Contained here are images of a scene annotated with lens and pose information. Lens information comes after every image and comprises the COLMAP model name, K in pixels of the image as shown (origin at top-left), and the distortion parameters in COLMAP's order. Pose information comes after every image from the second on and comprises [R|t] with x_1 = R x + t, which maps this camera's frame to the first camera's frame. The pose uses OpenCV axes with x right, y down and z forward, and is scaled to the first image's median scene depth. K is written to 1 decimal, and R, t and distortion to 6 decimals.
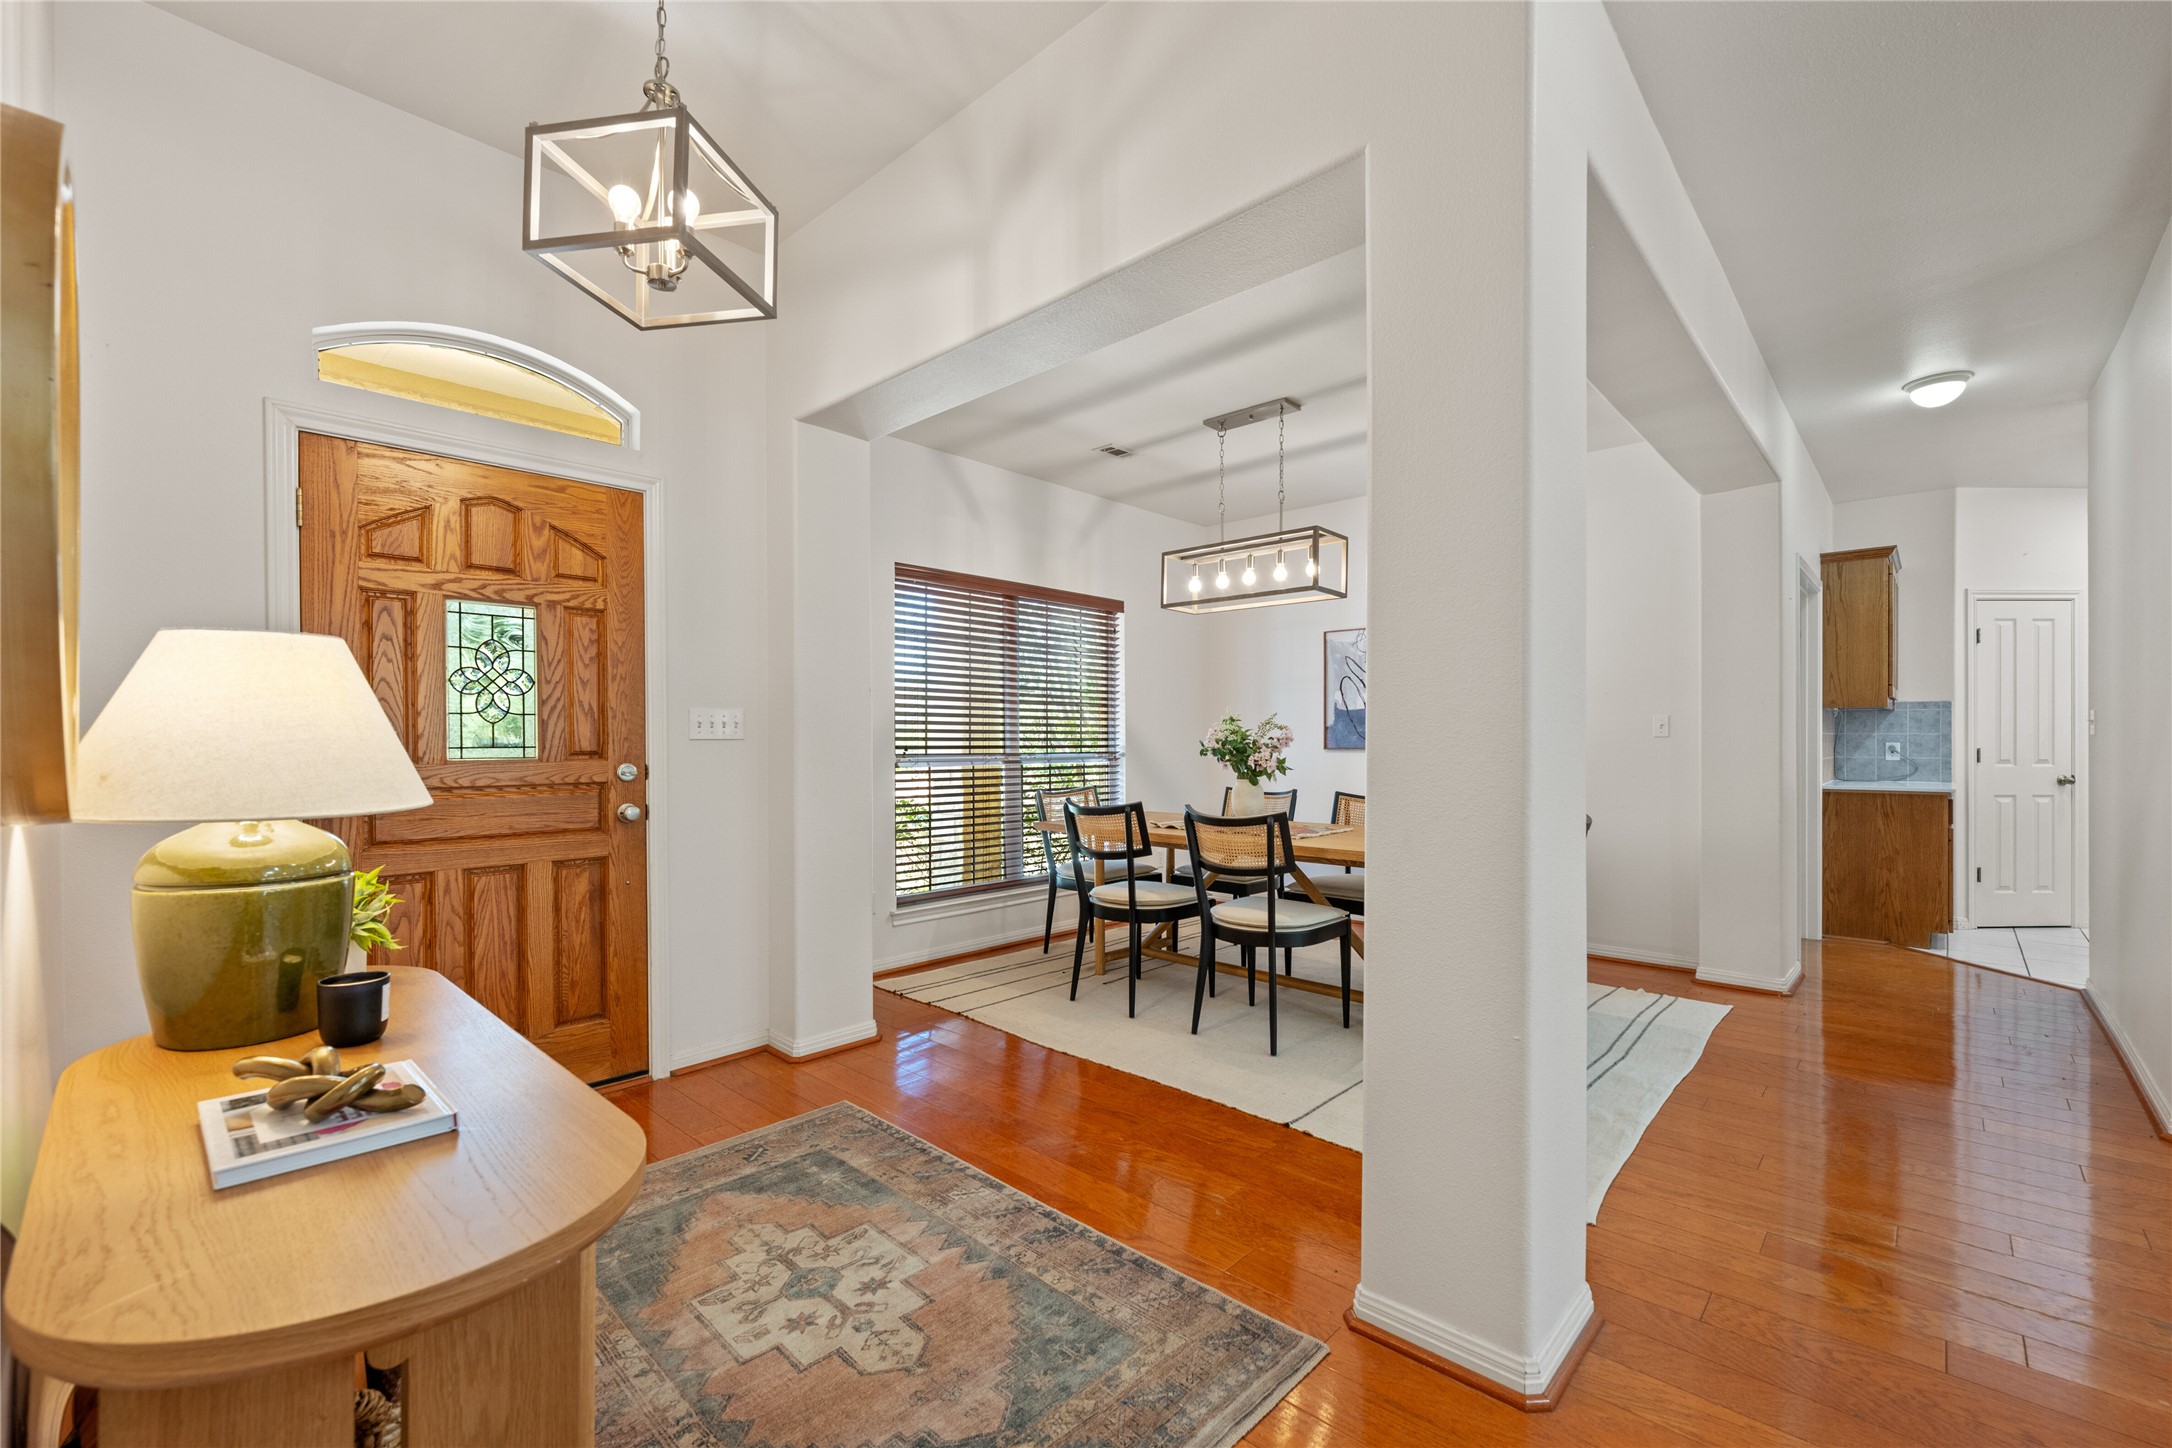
lens RADIAL K [[922.1, 0, 1092.2], [0, 922.1, 735.2], [0, 0, 1]] dist [-0.009219, -0.000540]
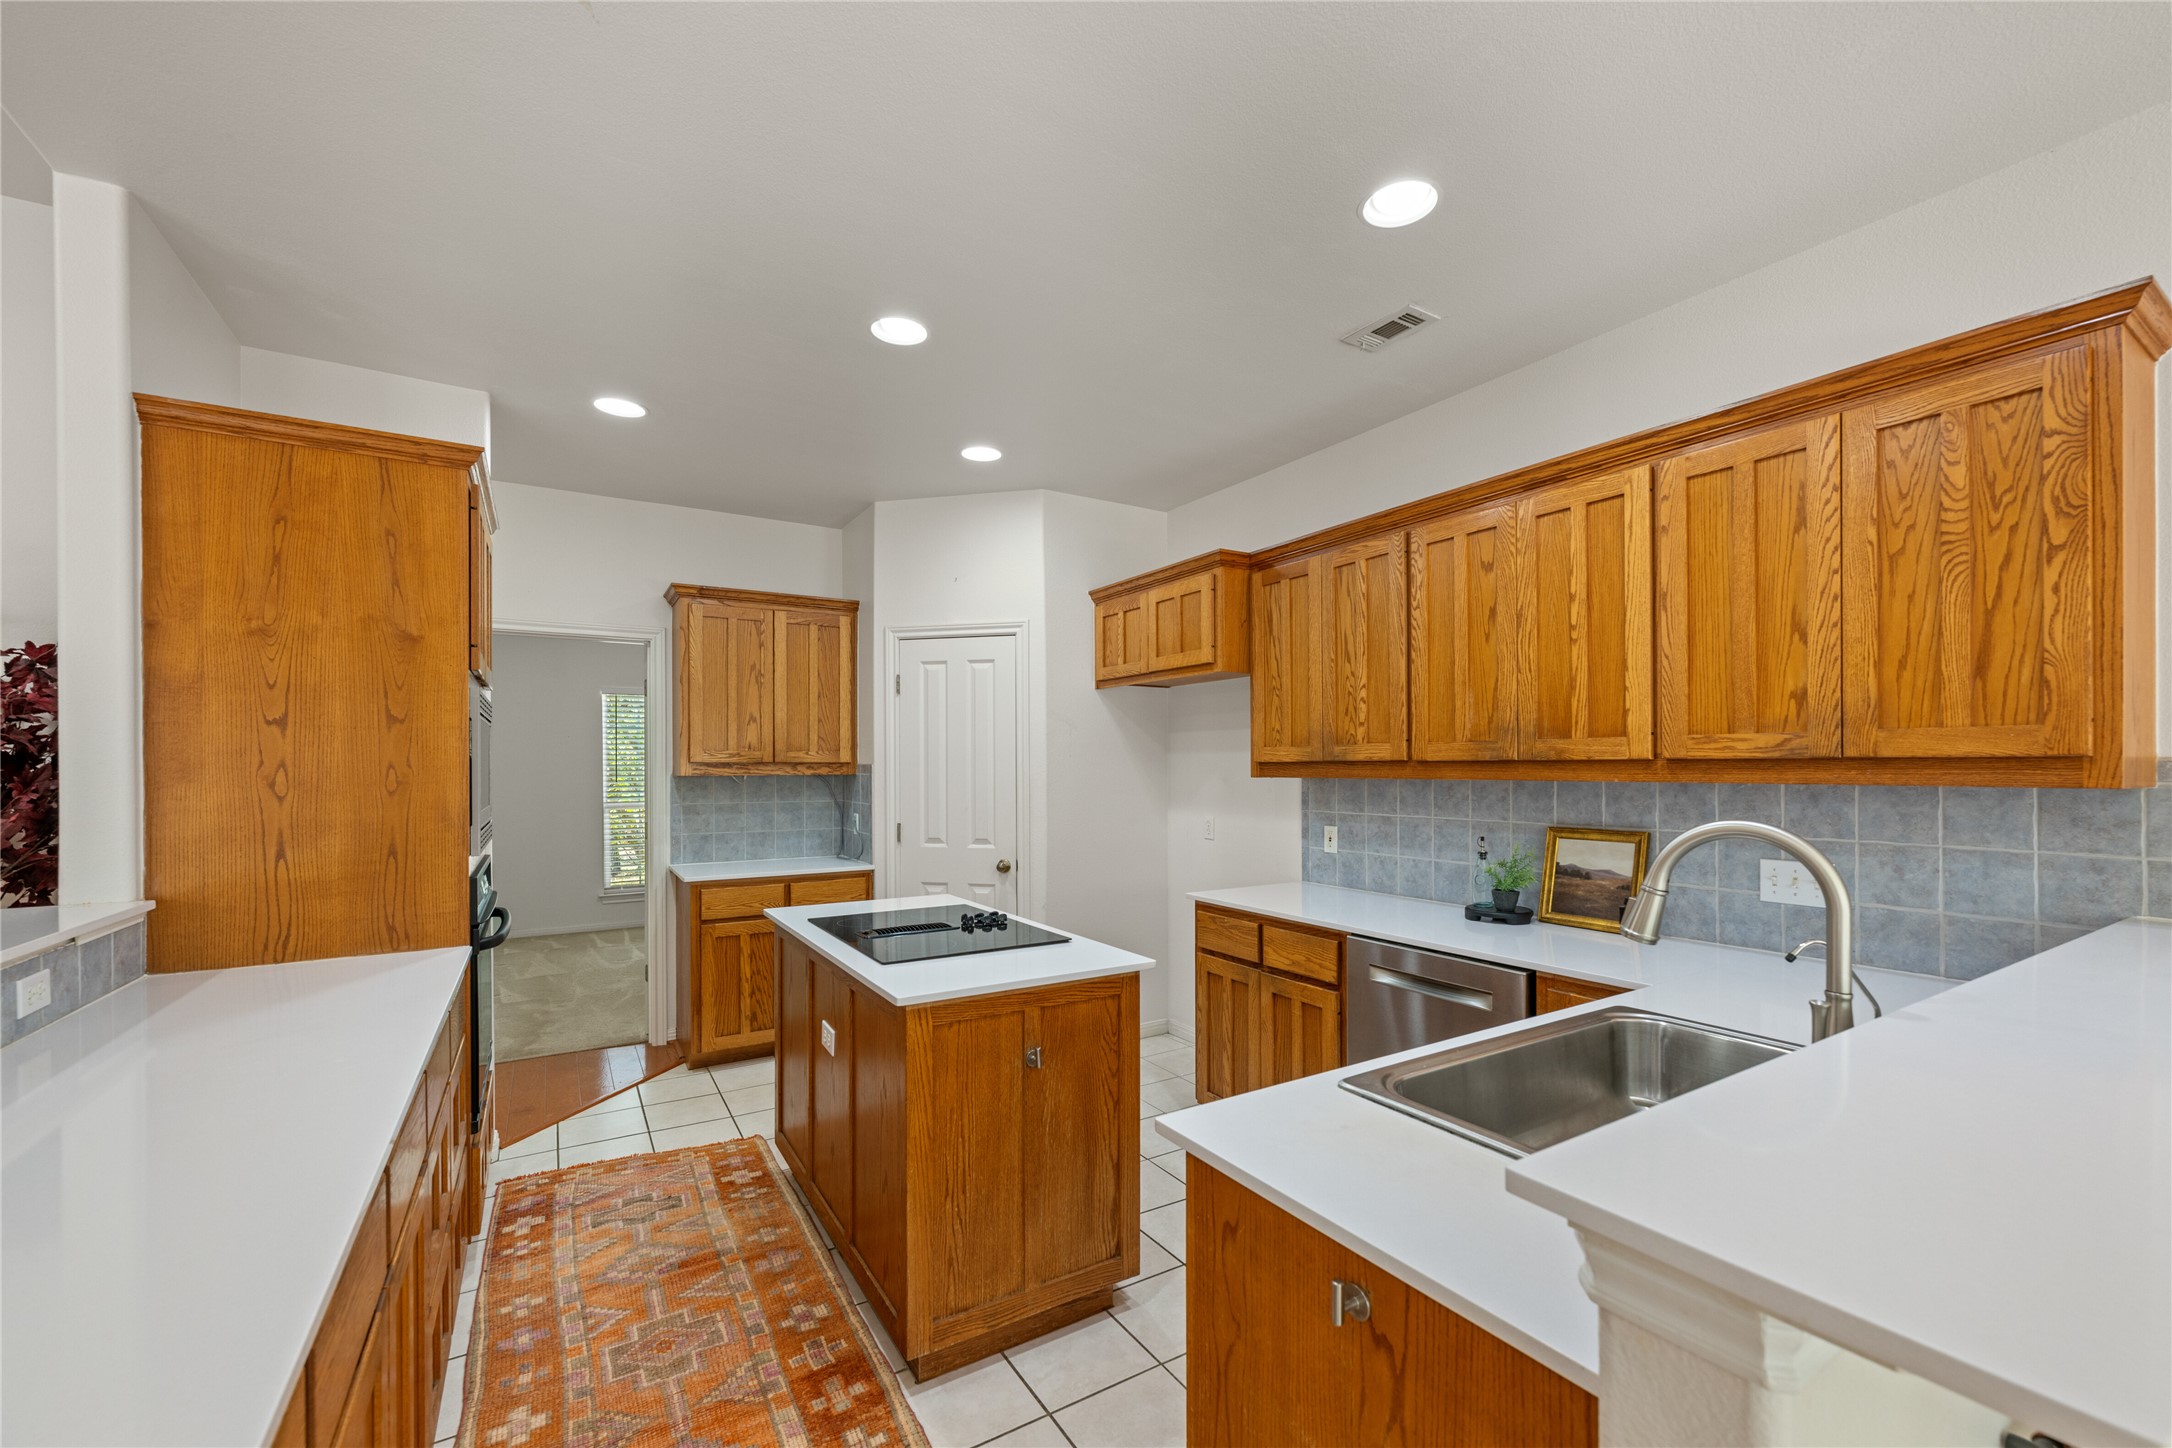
lens RADIAL K [[860.4, 0, 1093.9], [0, 860.4, 763.0], [0, 0, 1]] dist [-0.004699, -0.000044]
pose [[0.966428, -0.002364, -0.256928, 2.931304], [0.002341, 0.999997, -0.000394, -0.083833], [0.256928, -0.000221, 0.966431, 0.681694]]
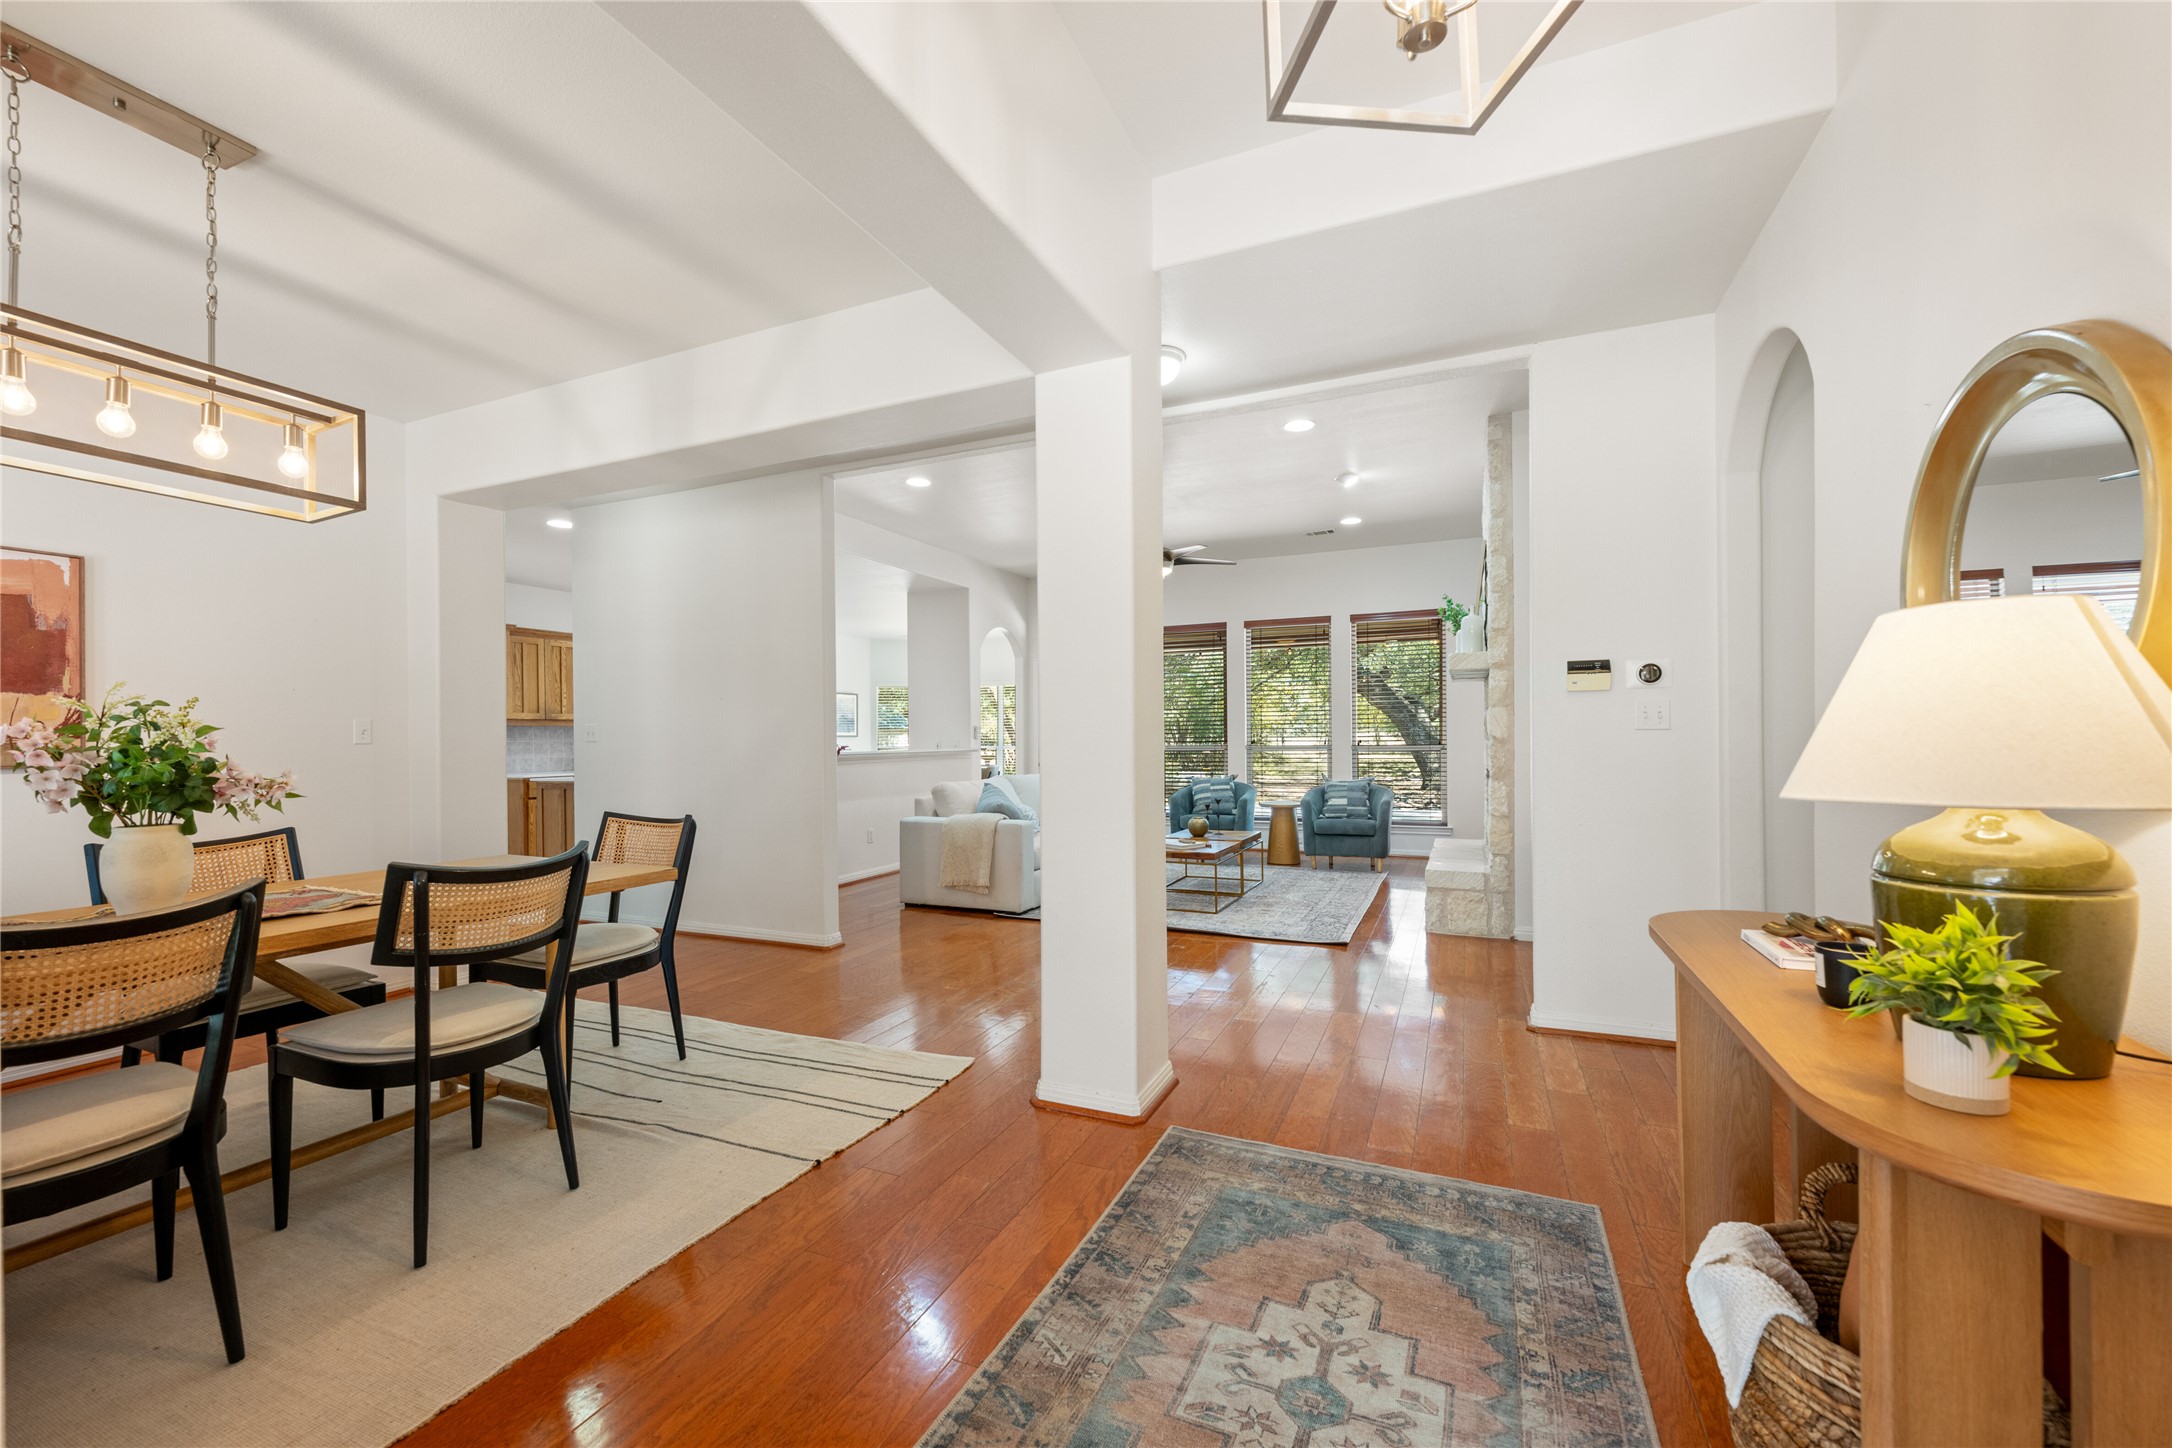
lens RADIAL K [[860.4, 0, 1093.7], [0, 860.4, 731.9], [0, 0, 1]] dist [-0.004699, -0.000044]
pose [[-0.337610, 0.010300, 0.941230, -0.752897], [0.008431, 0.999933, -0.007919, 0.004276], [-0.941248, 0.005262, -0.337675, 1.123717]]
